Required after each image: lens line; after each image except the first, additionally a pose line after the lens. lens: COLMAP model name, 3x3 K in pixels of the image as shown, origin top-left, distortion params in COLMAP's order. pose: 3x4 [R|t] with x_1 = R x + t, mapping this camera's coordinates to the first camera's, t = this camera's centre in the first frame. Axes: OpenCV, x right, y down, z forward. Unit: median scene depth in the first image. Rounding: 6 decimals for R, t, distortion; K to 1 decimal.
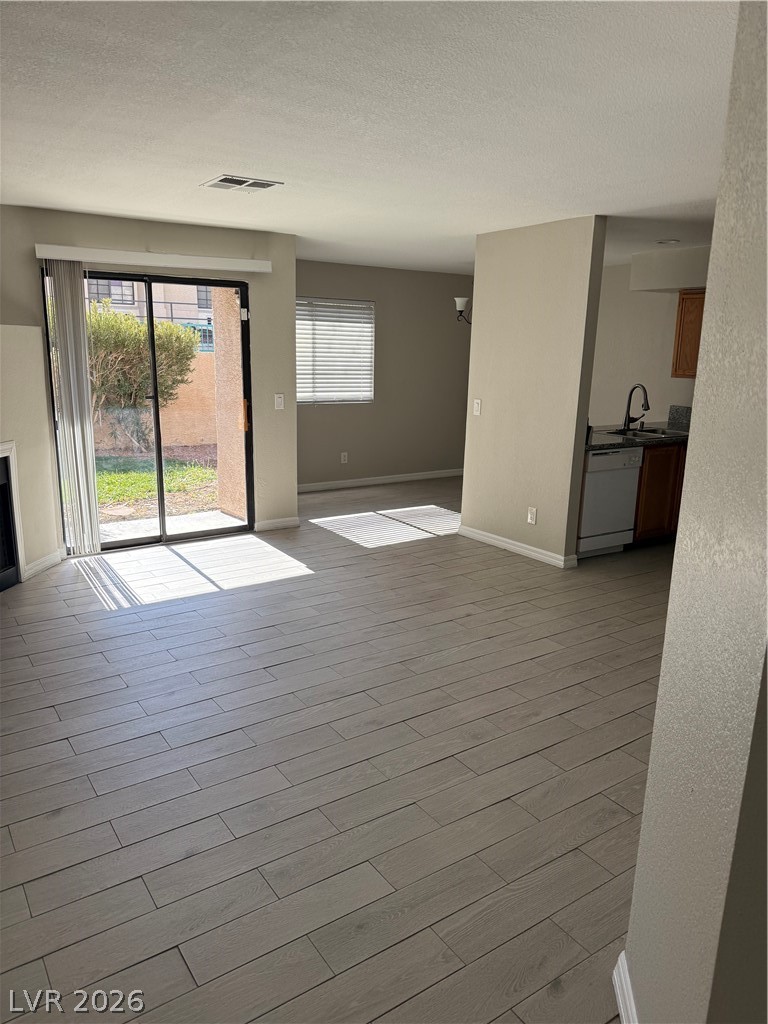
lens RADIAL K [[726.8, 0, 382.2], [0, 726.8, 523.8], [0, 0, 1]] dist [0.109948, -0.133679]
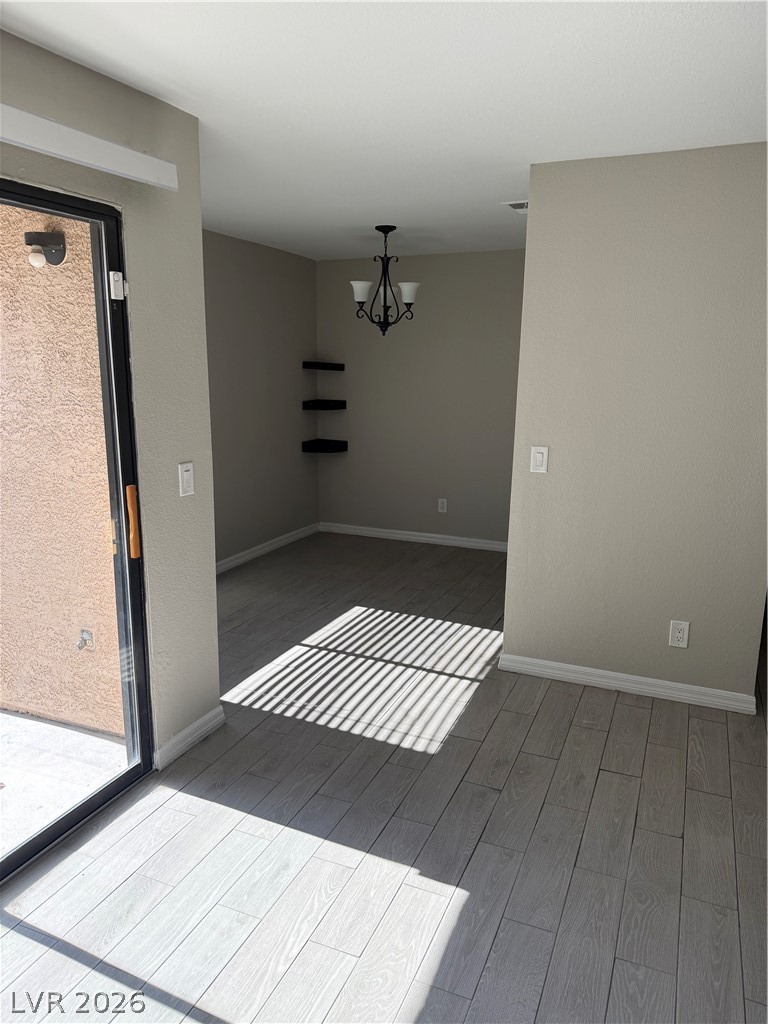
lens RADIAL K [[724.7, 0, 385.1], [0, 724.7, 517.5], [0, 0, 1]] dist [0.029747, -0.041919]
pose [[0.849022, -0.121645, 0.514164, -0.224950], [0.130569, 0.991259, 0.018917, -0.112763], [-0.511970, 0.051073, 0.857484, 0.453251]]
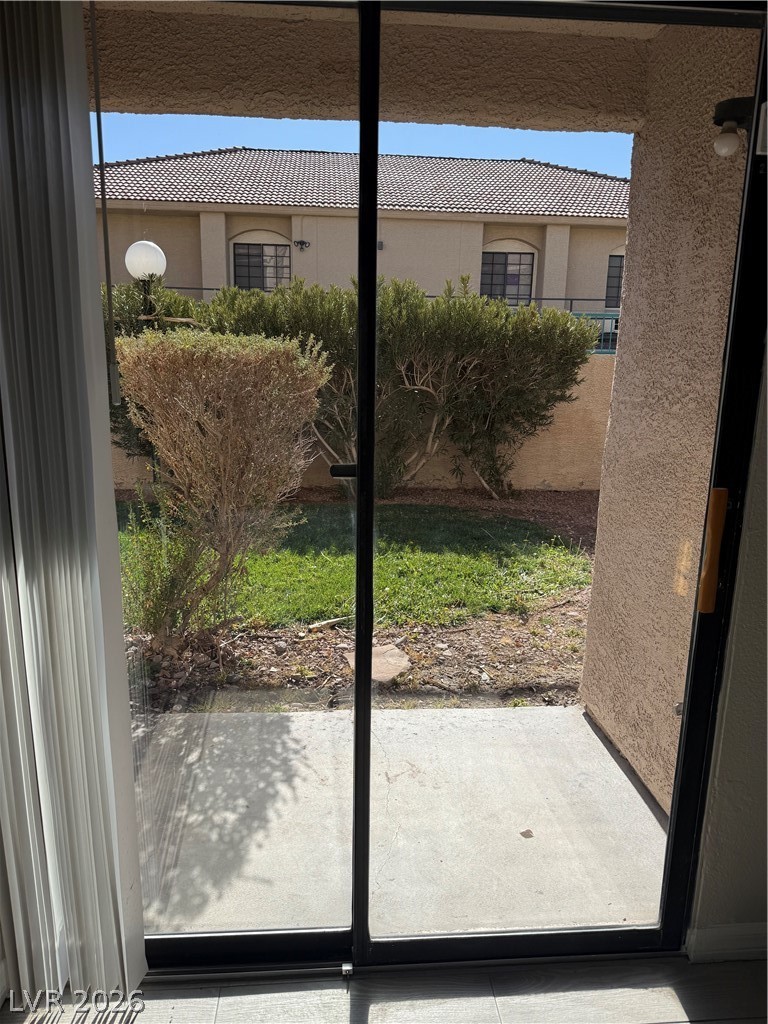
lens RADIAL K [[726.8, 0, 382.2], [0, 726.8, 523.8], [0, 0, 1]] dist [0.109948, -0.133679]
pose [[0.866106, 0.110820, -0.487420, -0.130952], [-0.119542, 0.992740, 0.013294, -0.119053], [0.485355, 0.046753, 0.873066, 0.586035]]
